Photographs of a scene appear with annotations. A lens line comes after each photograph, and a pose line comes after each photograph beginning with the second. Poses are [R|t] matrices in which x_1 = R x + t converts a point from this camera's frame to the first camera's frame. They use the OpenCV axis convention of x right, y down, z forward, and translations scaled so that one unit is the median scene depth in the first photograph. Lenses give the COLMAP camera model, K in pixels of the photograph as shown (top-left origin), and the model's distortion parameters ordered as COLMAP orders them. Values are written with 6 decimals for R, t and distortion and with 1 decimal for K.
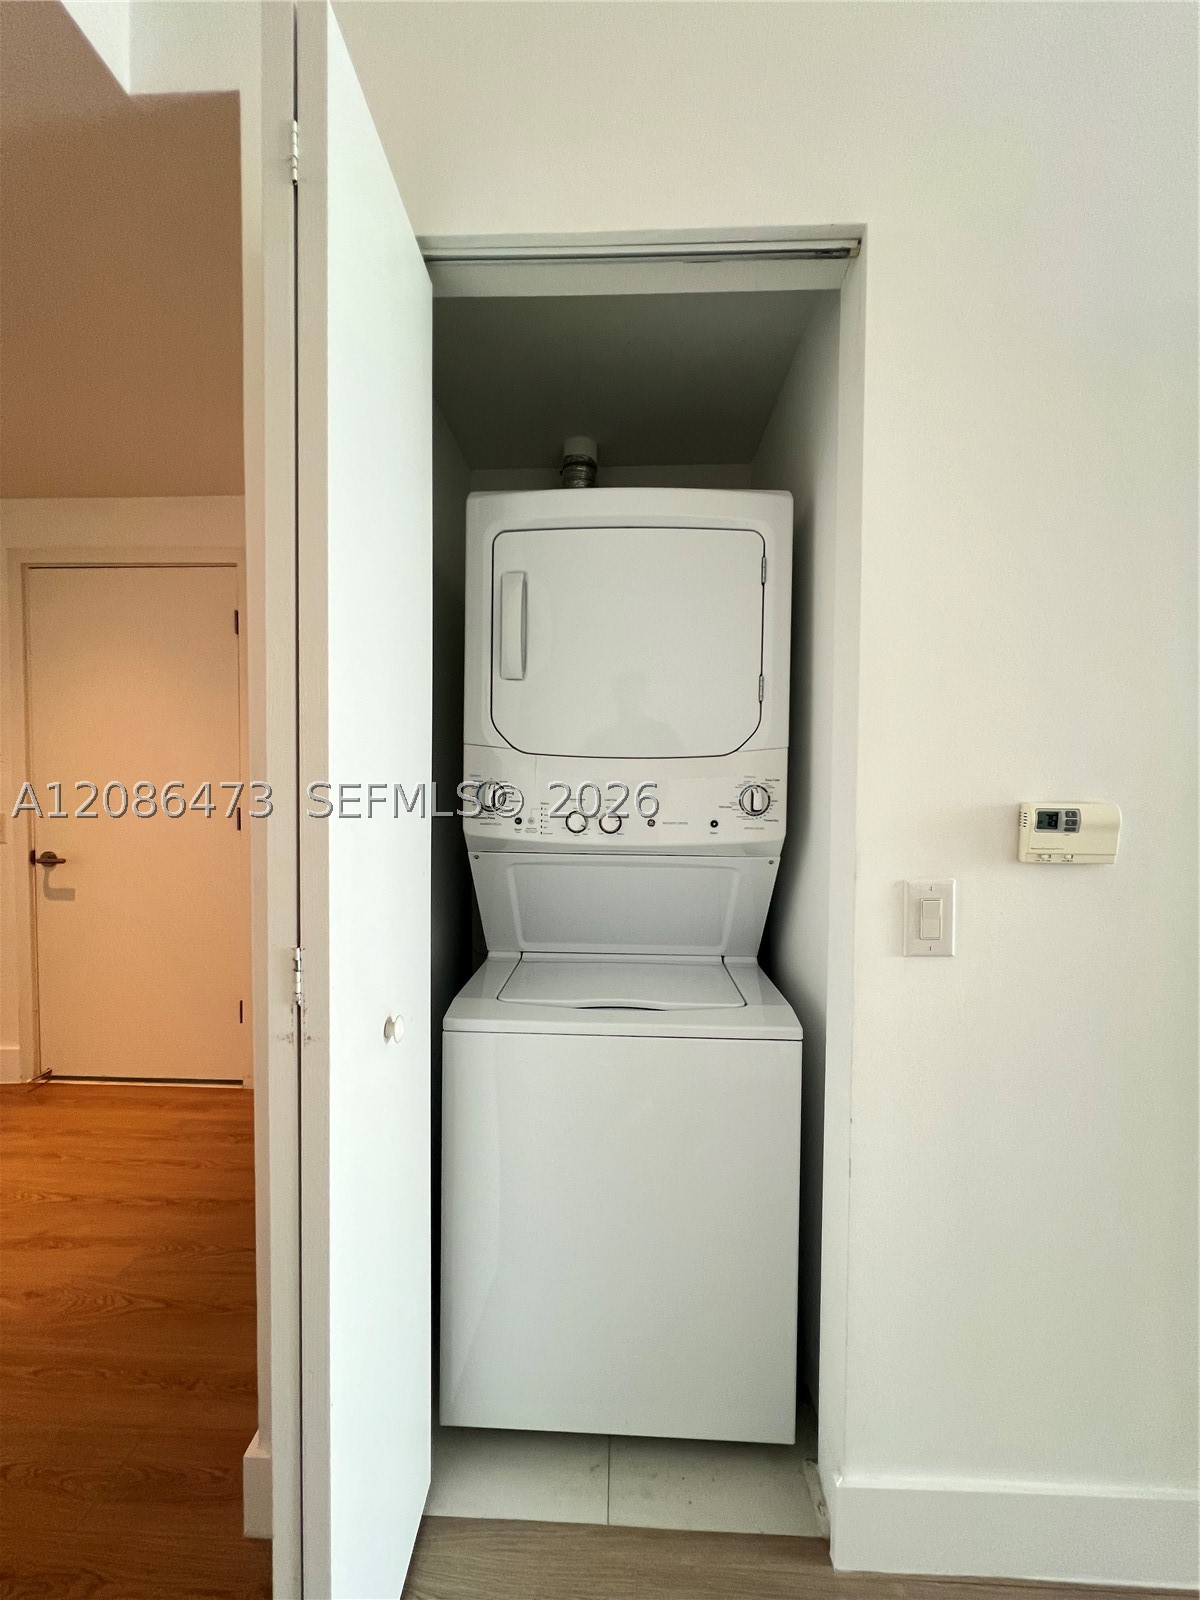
lens RADIAL K [[637.3, 0, 591.5], [0, 637.3, 801.9], [0, 0, 1]] dist [-0.001668, 0.000115]
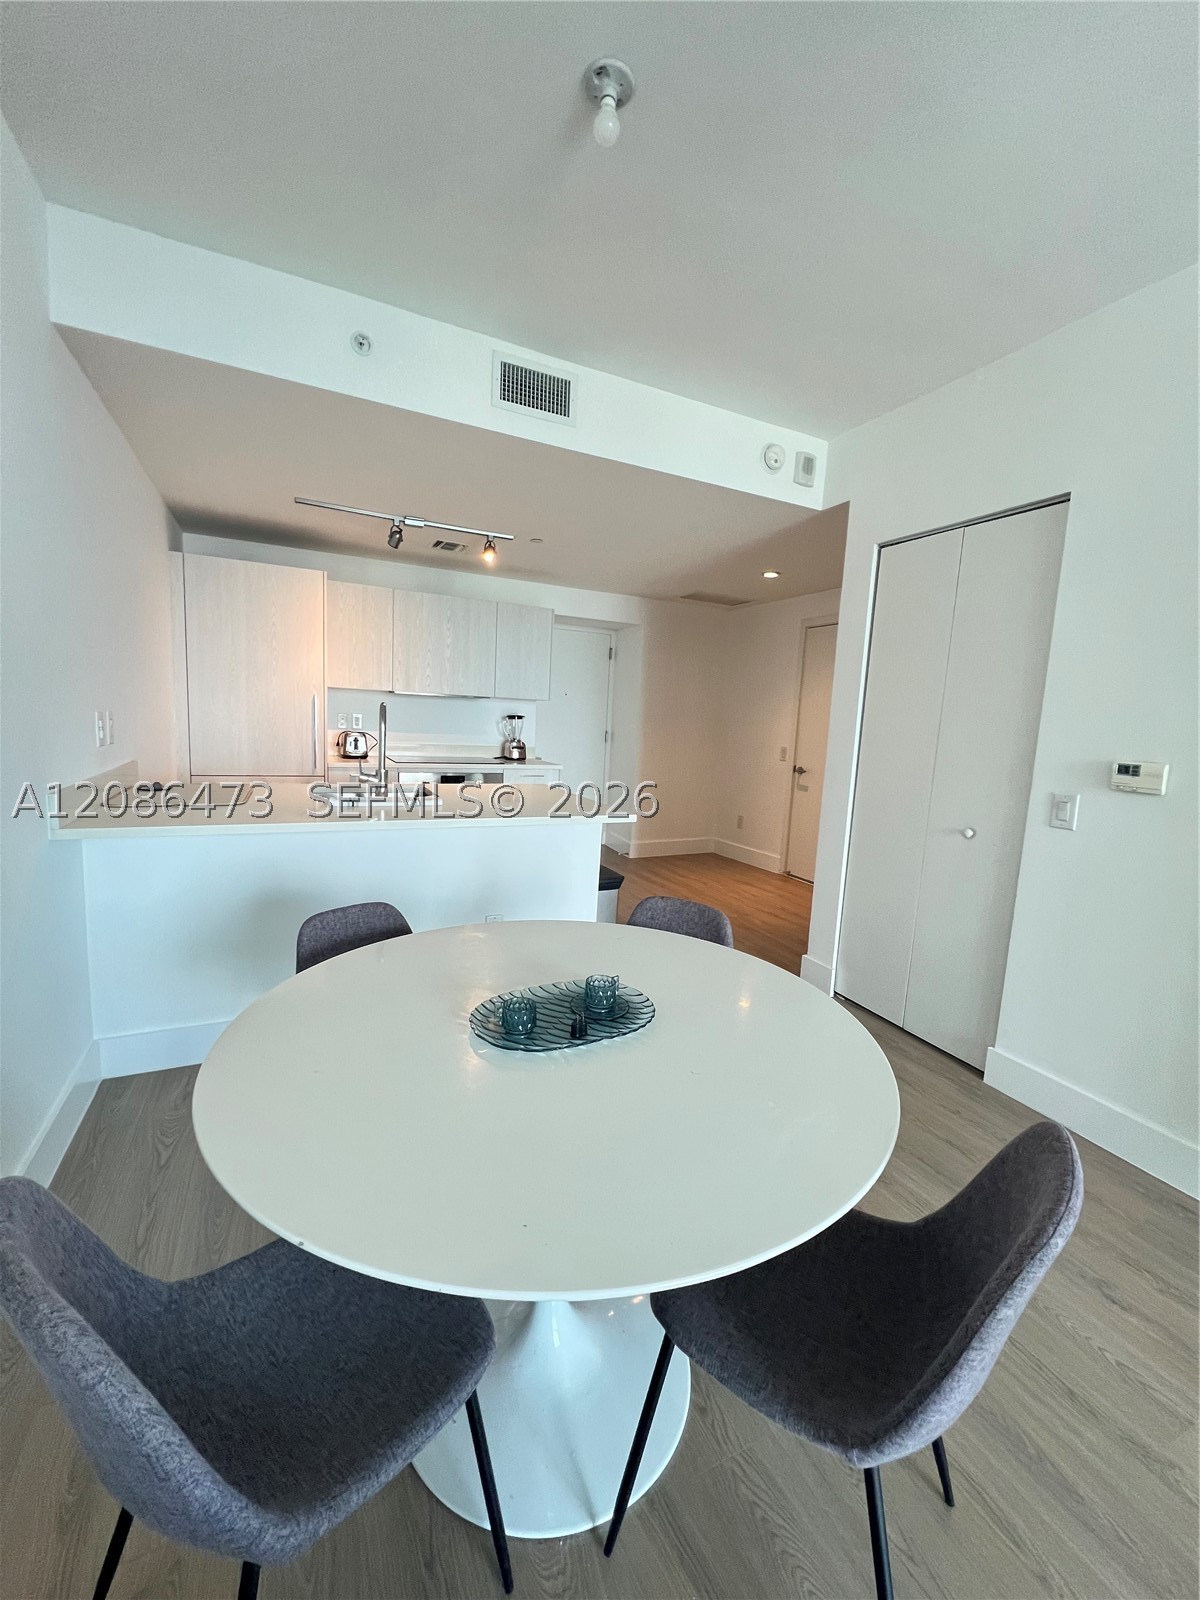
lens RADIAL K [[637.3, 0, 597.9], [0, 637.3, 796.1], [0, 0, 1]] dist [-0.001668, 0.000115]
pose [[0.468115, 0.127226, -0.874461, 0.831918], [-0.079881, 0.991622, 0.101510, 0.019974], [0.880049, 0.022334, 0.474356, -0.701730]]
